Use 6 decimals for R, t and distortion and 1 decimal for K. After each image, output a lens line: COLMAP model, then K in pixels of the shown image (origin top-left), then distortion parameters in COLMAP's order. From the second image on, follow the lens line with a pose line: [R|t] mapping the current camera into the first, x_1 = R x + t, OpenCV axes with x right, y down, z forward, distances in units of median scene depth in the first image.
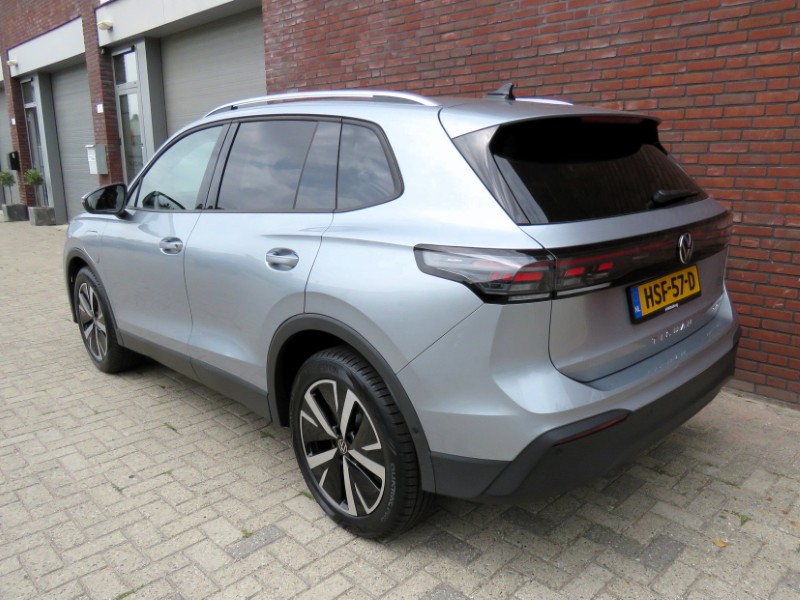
lens RADIAL K [[600.2, 0, 399.5], [0, 600.2, 298.4], [0, 0, 1]] dist [0.001758, 0.002180]
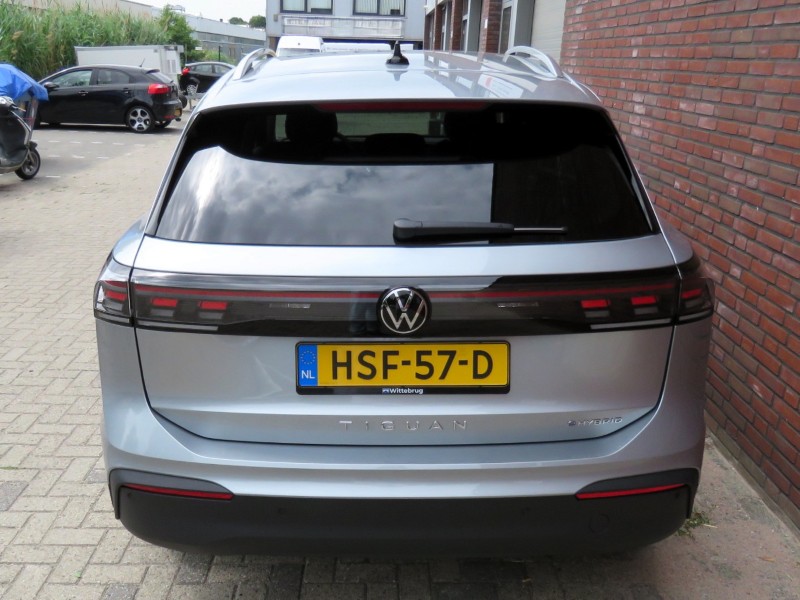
lens RADIAL K [[717.8, 0, 398.2], [0, 717.8, 301.8], [0, 0, 1]] dist [-0.002484, -0.000895]
pose [[0.719997, 0.234755, -0.653066, 0.943596], [-0.175241, 0.972053, 0.156219, -0.206682], [0.671487, 0.001967, 0.741014, 0.388870]]
